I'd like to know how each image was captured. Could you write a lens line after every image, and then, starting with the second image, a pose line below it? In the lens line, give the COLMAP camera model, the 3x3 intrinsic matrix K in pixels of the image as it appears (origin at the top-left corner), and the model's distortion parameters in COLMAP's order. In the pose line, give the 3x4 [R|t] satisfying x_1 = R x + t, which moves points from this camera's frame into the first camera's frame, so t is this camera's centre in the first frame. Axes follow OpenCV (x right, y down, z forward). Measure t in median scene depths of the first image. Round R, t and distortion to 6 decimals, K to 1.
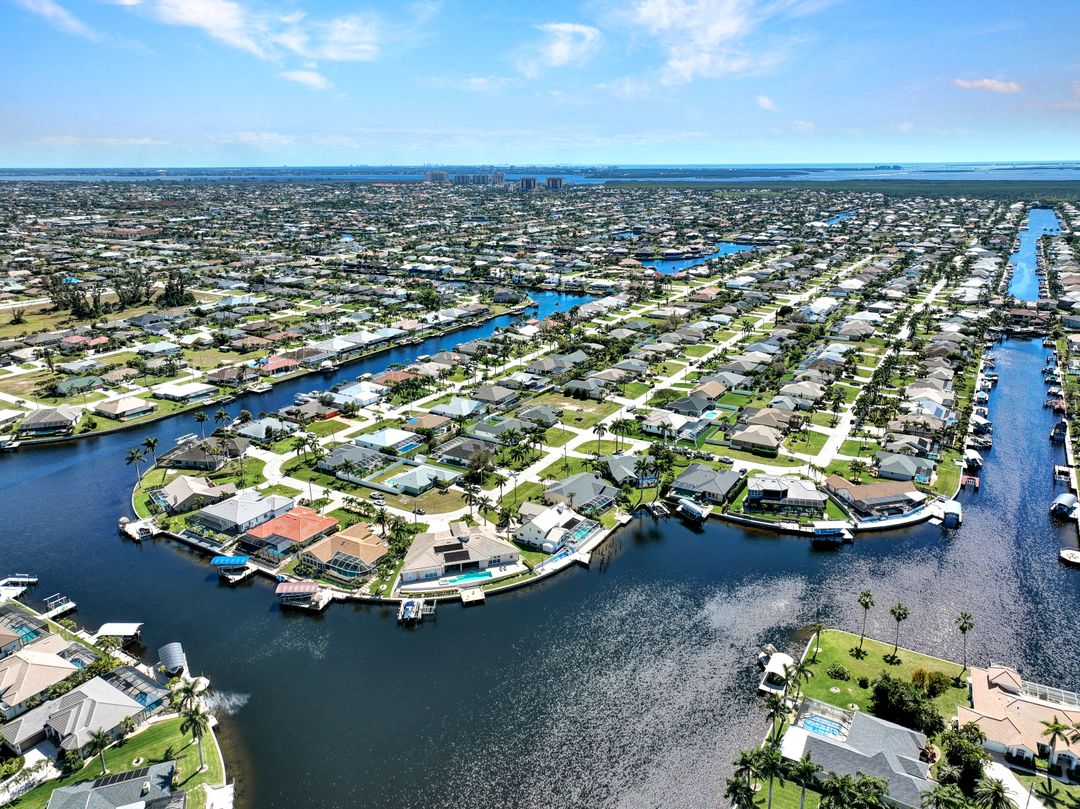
lens RADIAL K [[753.6, 0, 538.2], [0, 753.6, 404.9], [0, 0, 1]] dist [0.005086, 0.004515]
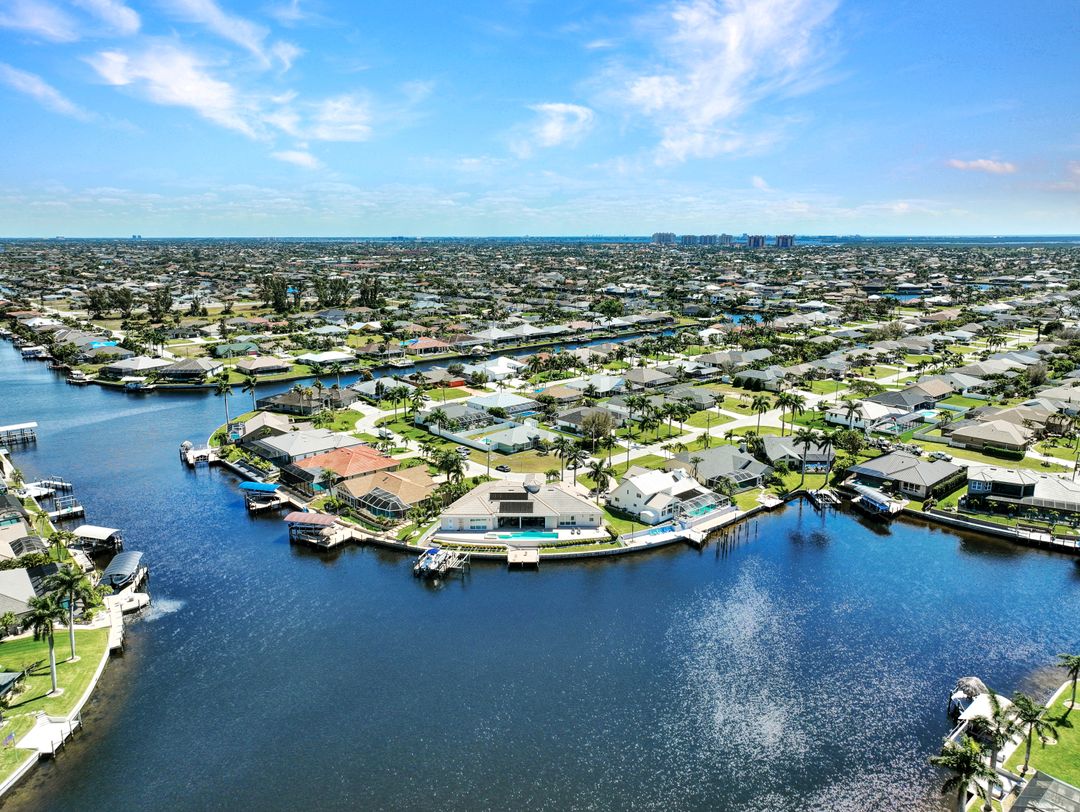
lens RADIAL K [[753.6, 0, 540.5], [0, 753.6, 406.1], [0, 0, 1]] dist [0.005086, 0.004515]
pose [[0.957271, 0.065078, -0.281776, 0.096713], [-0.089127, 0.993314, -0.073374, 0.127043], [0.275117, 0.095353, 0.956671, 0.236712]]
